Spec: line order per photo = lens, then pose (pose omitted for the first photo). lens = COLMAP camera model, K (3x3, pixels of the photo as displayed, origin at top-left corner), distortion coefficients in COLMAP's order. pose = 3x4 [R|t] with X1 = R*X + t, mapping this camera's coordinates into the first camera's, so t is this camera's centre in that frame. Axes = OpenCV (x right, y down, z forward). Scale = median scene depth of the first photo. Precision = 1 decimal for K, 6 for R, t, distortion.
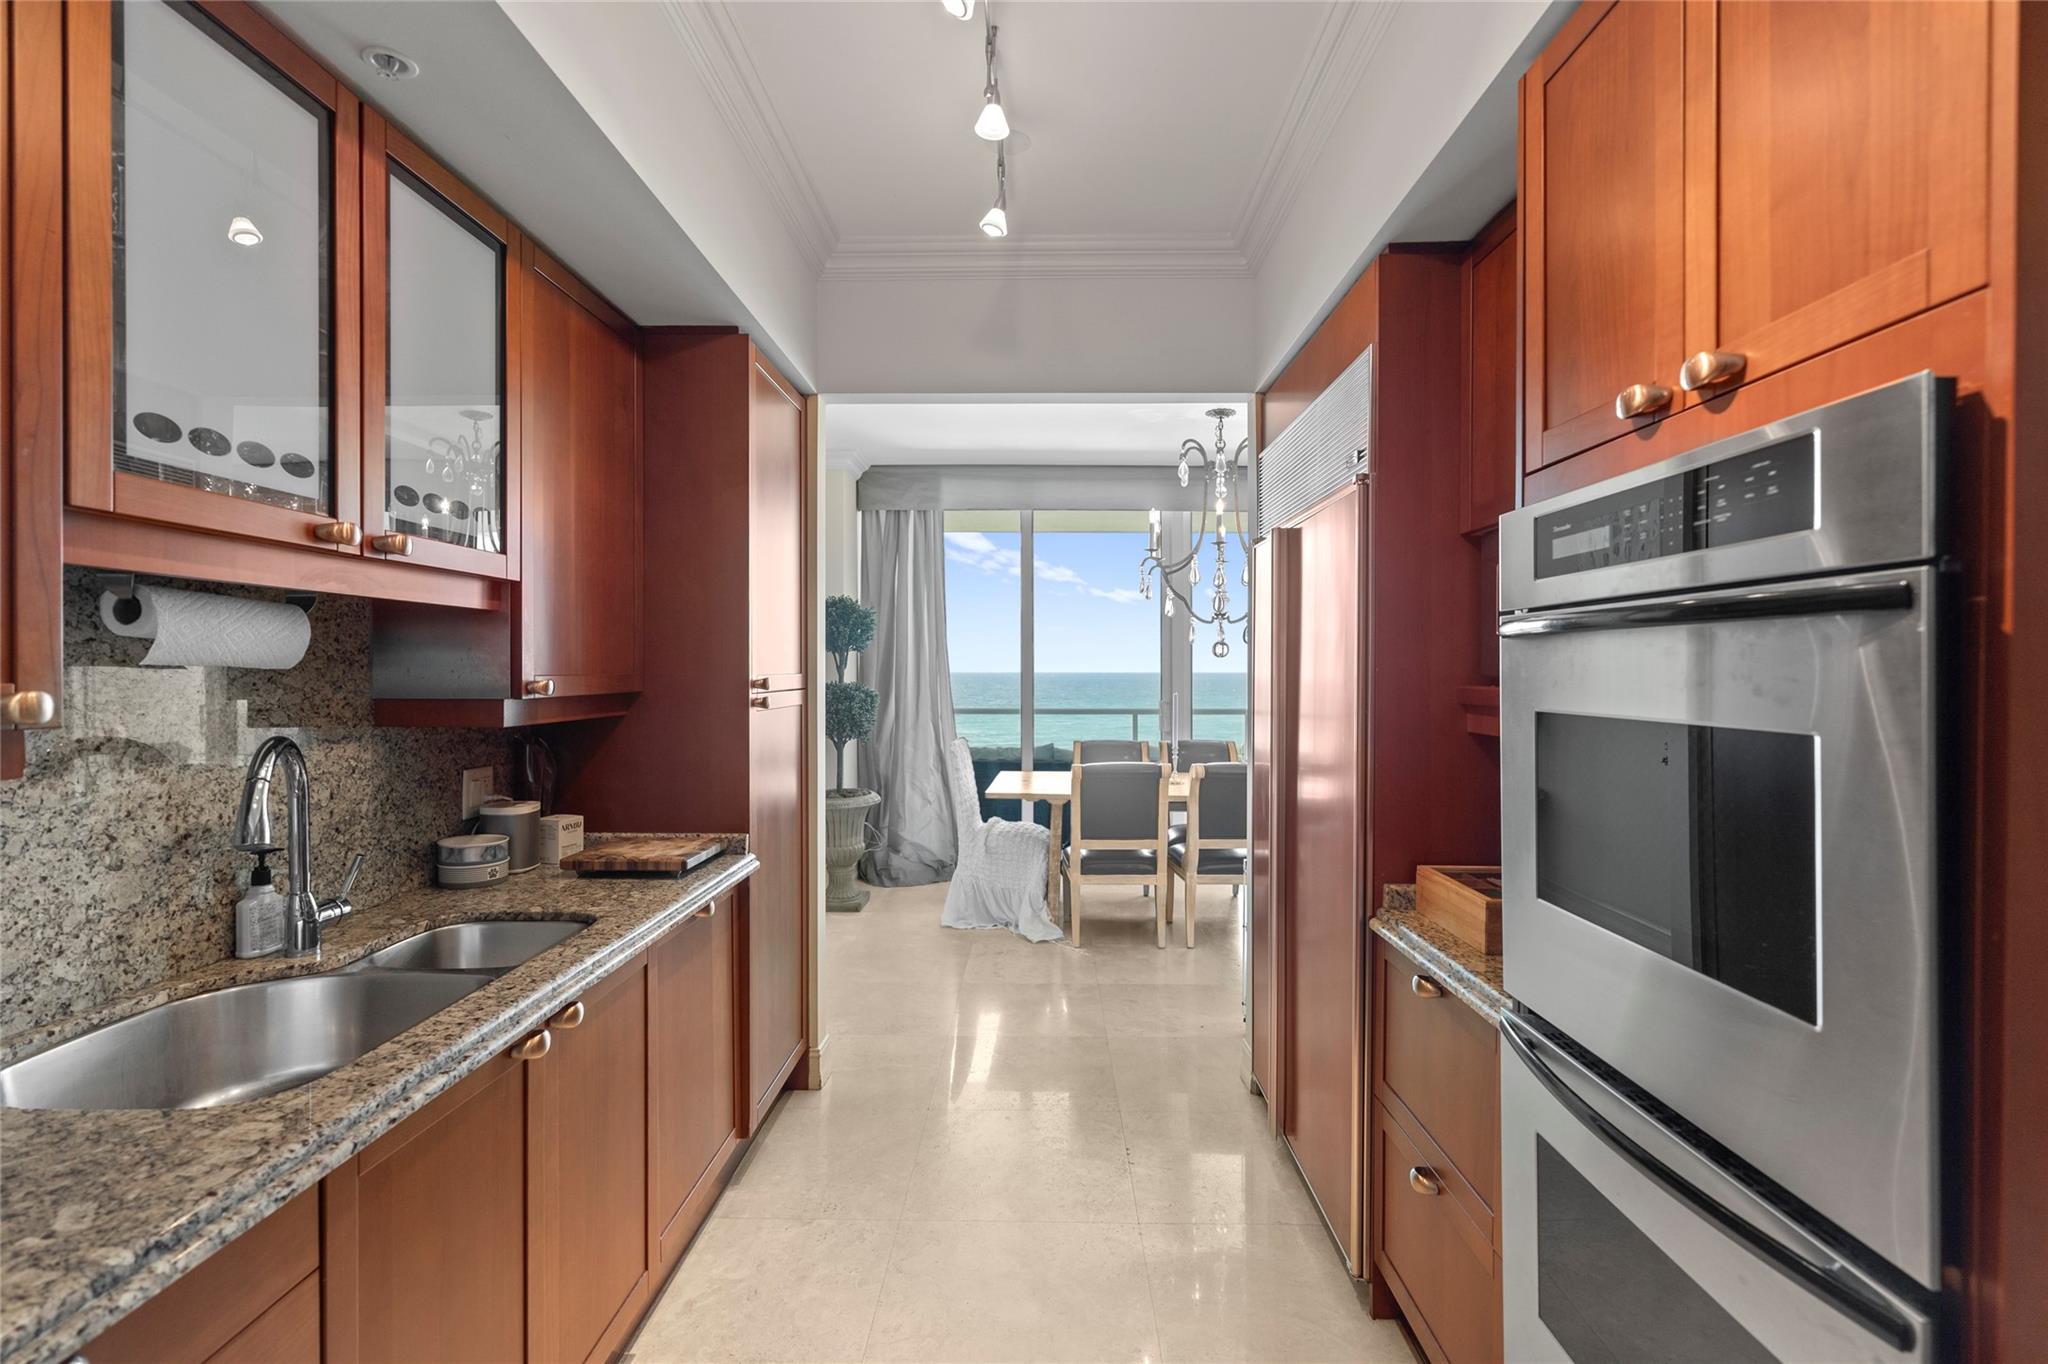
lens RADIAL K [[969.4, 0, 1022.4], [0, 969.4, 674.0], [0, 0, 1]] dist [-0.003305, 0.000215]
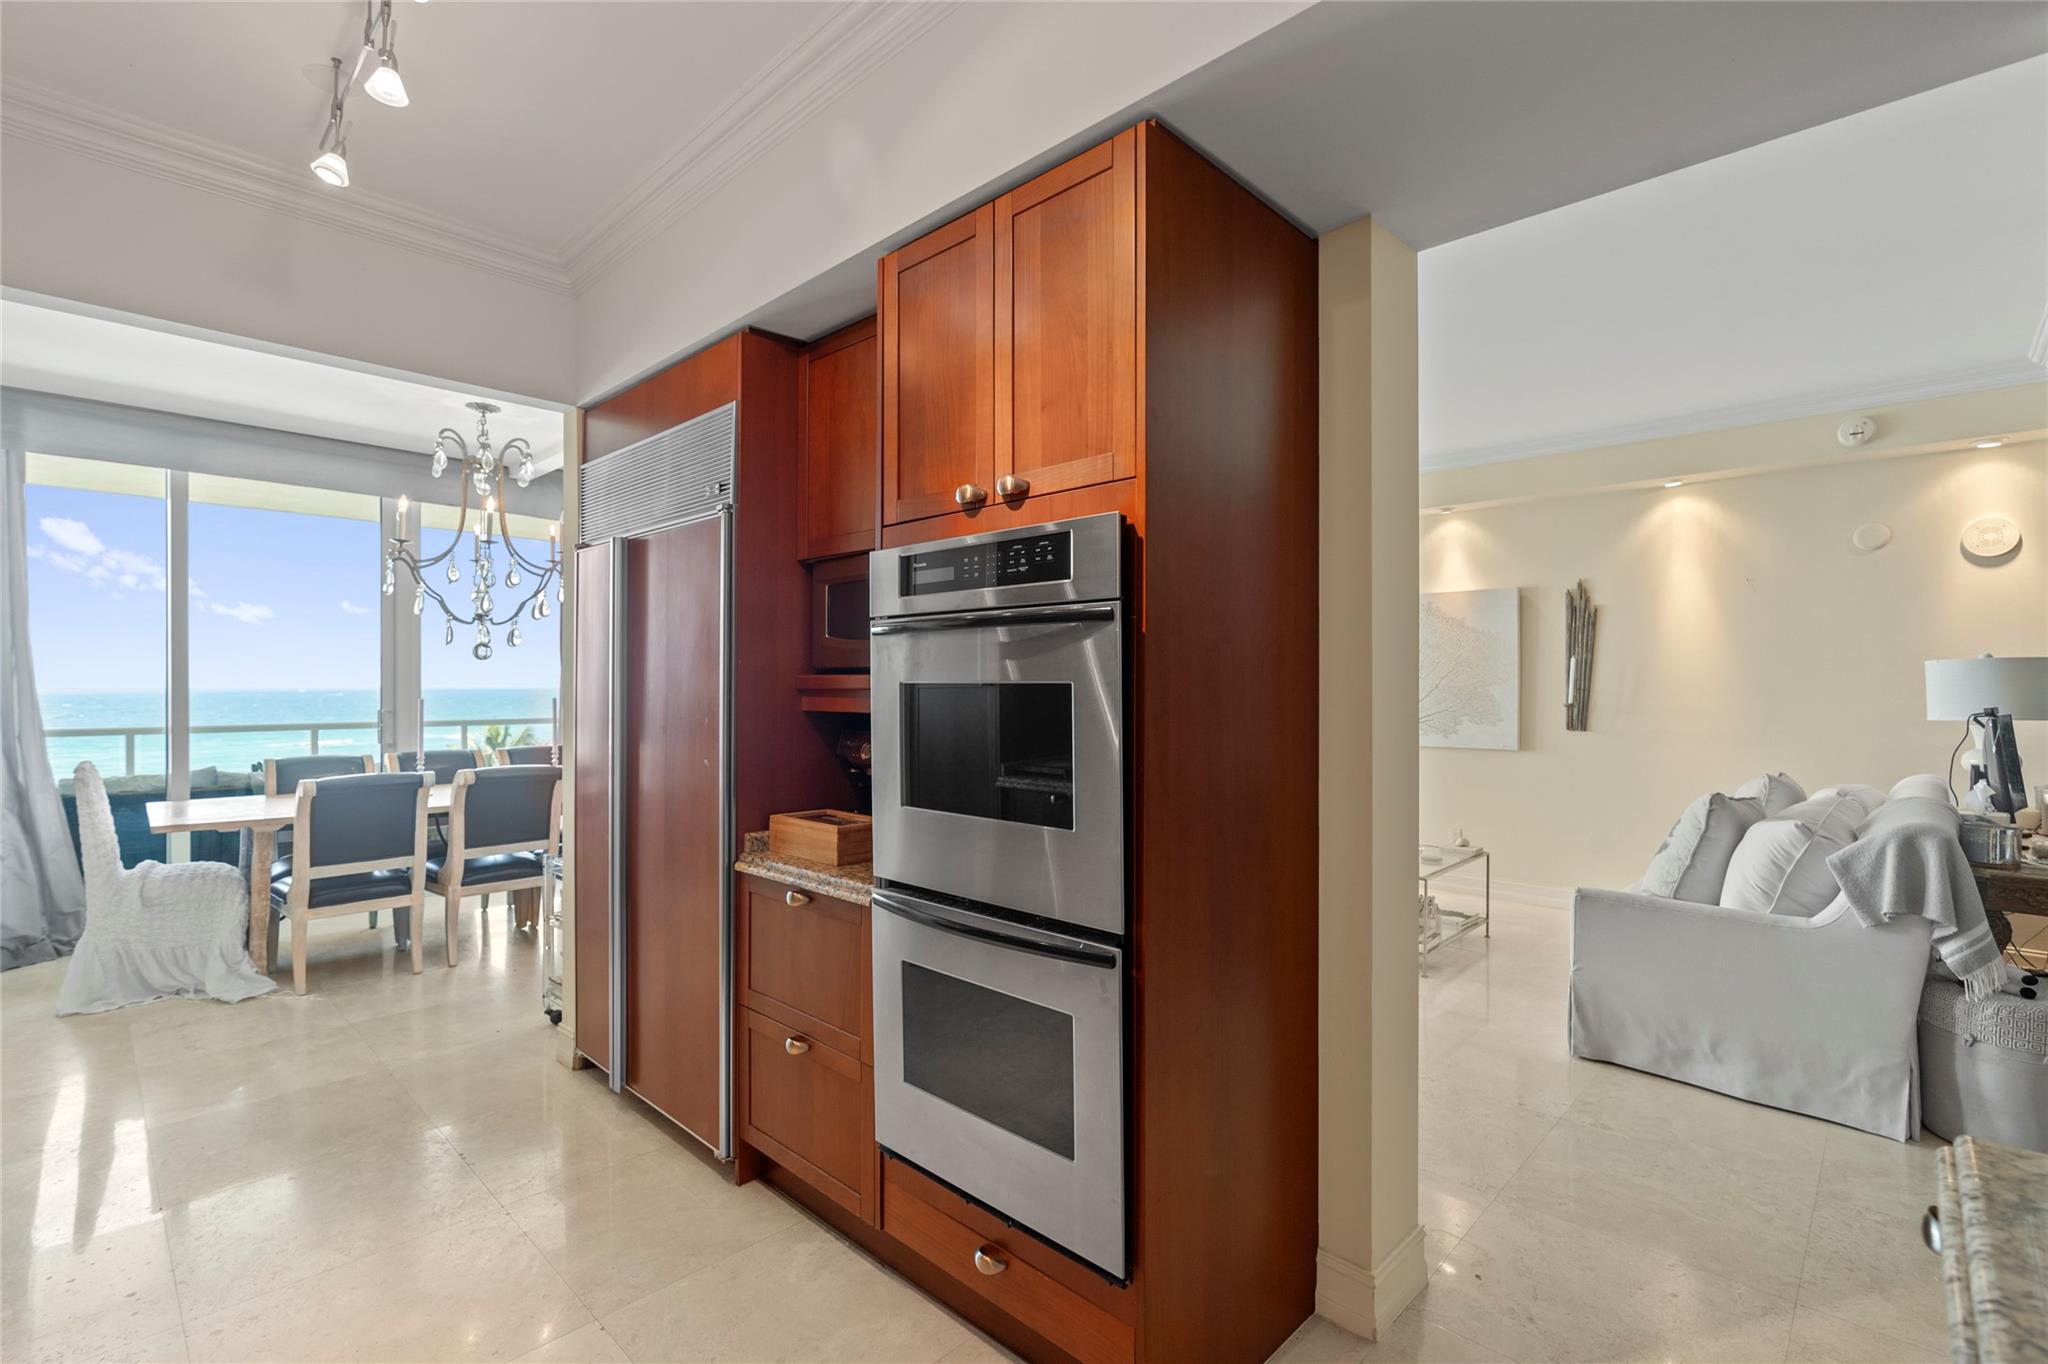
lens RADIAL K [[919.2, 0, 1067.2], [0, 919.2, 670.8], [0, 0, 1]] dist [-0.002213, -0.000427]
pose [[0.658837, 0.010241, 0.752216, -0.244905], [0.004059, 0.999844, -0.017168, 0.028537], [-0.752275, 0.014364, 0.658692, -0.095703]]
